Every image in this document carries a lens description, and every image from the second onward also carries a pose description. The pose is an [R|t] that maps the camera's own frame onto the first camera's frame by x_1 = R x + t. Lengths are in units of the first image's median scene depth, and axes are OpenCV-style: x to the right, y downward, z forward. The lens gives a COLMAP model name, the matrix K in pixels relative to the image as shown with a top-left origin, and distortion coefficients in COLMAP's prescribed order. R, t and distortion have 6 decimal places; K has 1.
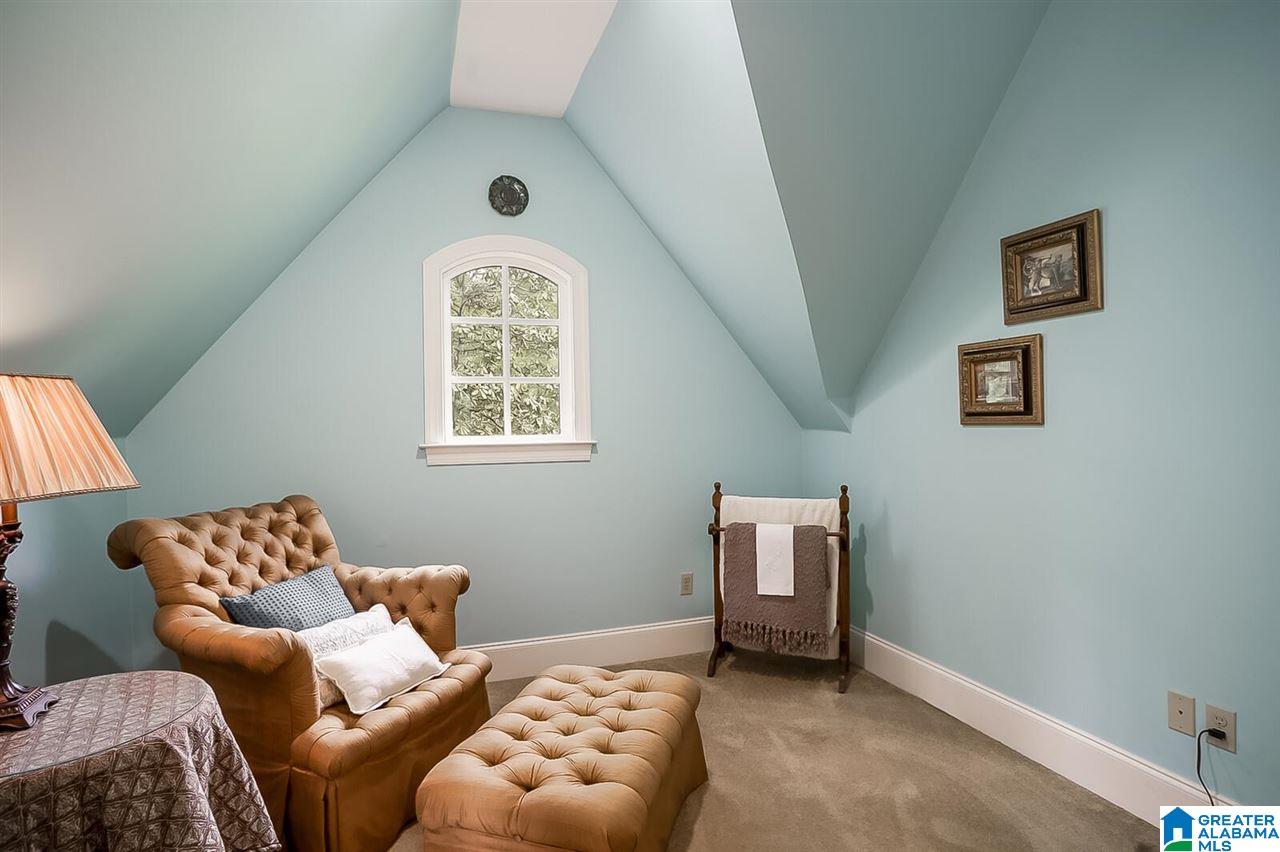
lens RADIAL K [[654.1, 0, 611.3], [0, 654.1, 428.9], [0, 0, 1]] dist [-0.018654, 0.005014]
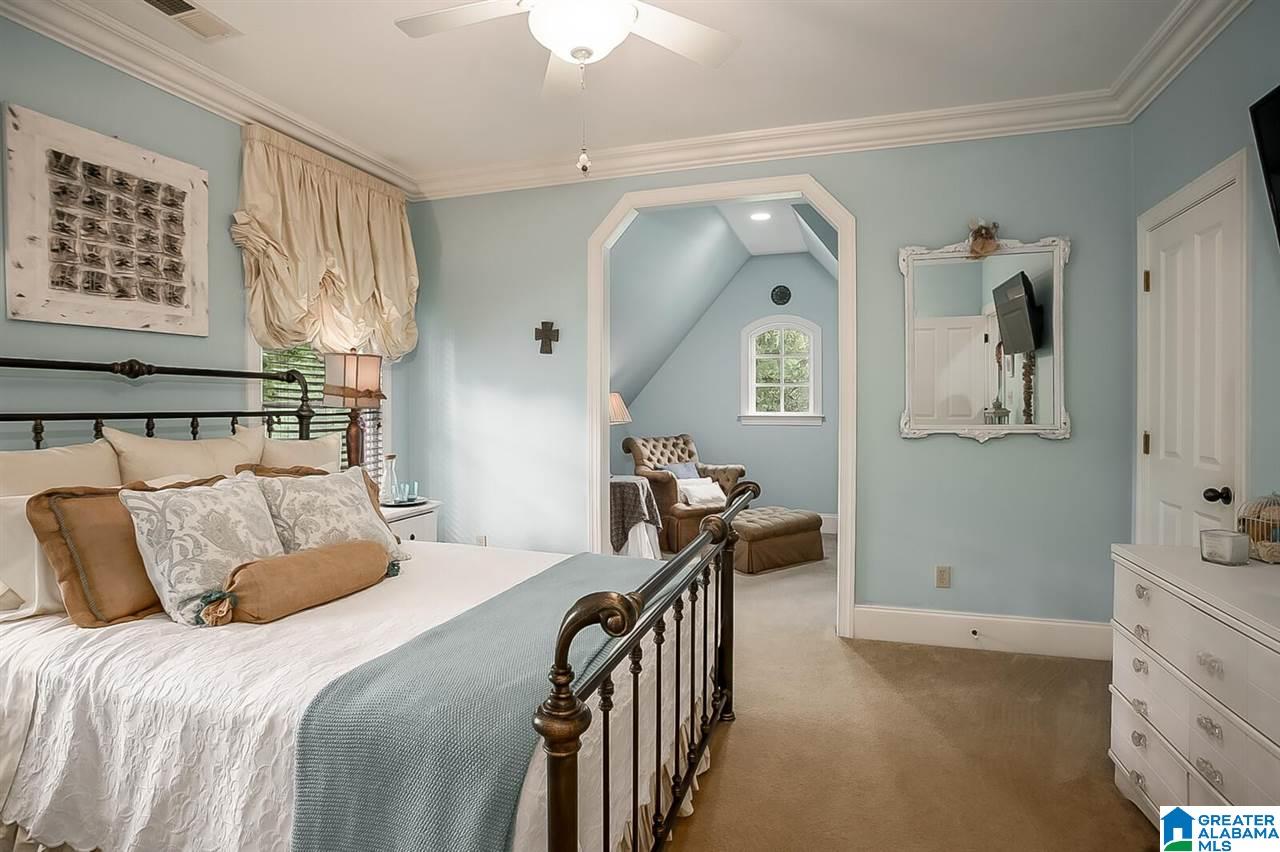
lens RADIAL K [[654.1, 0, 639.2], [0, 654.1, 418.0], [0, 0, 1]] dist [-0.018654, 0.005014]
pose [[0.817461, 0.024686, -0.575454, 0.867652], [-0.019423, 0.999694, 0.015294, 0.009308], [0.575656, -0.001326, 0.817691, -1.210955]]
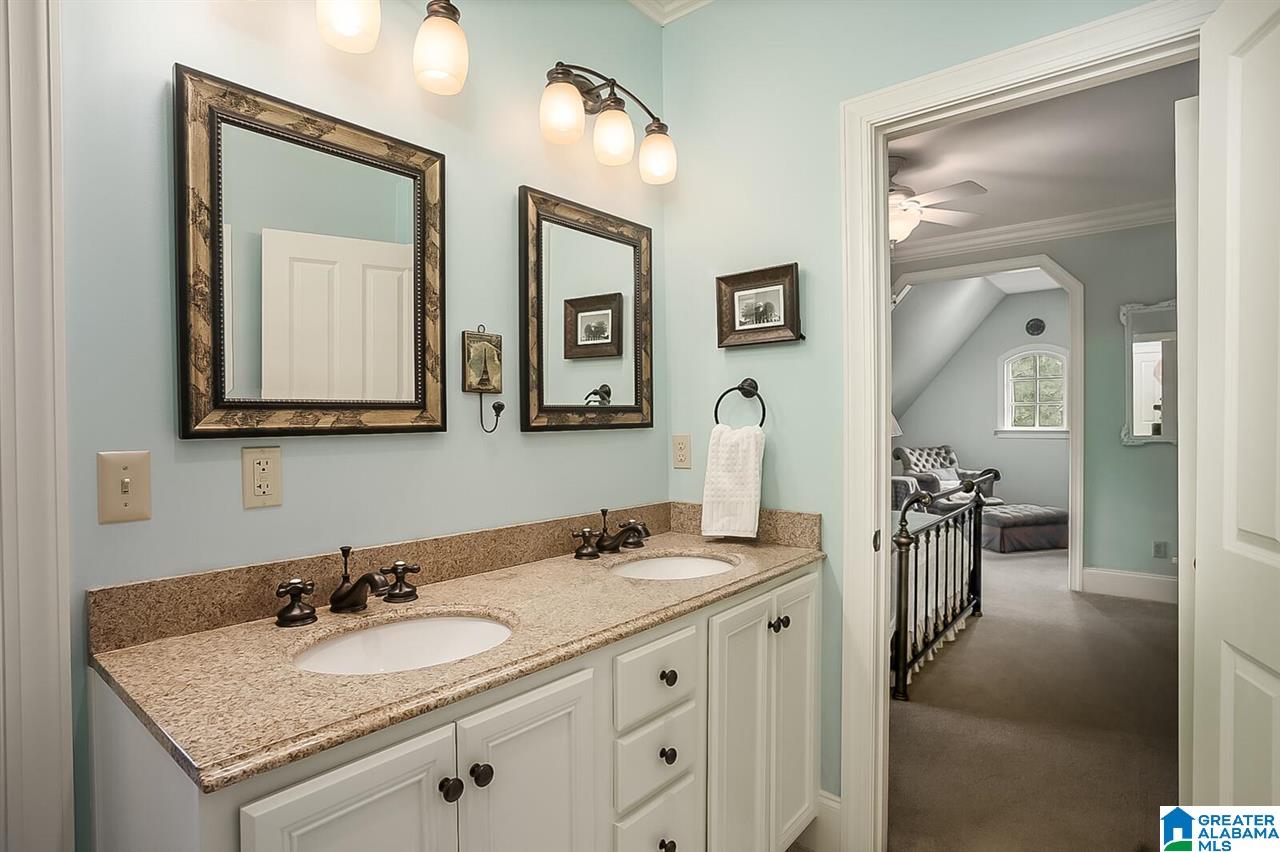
lens RADIAL K [[654.1, 0, 648.4], [0, 654.1, 433.7], [0, 0, 1]] dist [-0.018654, 0.005014]
pose [[0.567037, 0.024800, -0.823319, 1.326492], [-0.014378, 0.999692, 0.020210, 0.009494], [0.823567, 0.000377, 0.567219, -2.003938]]
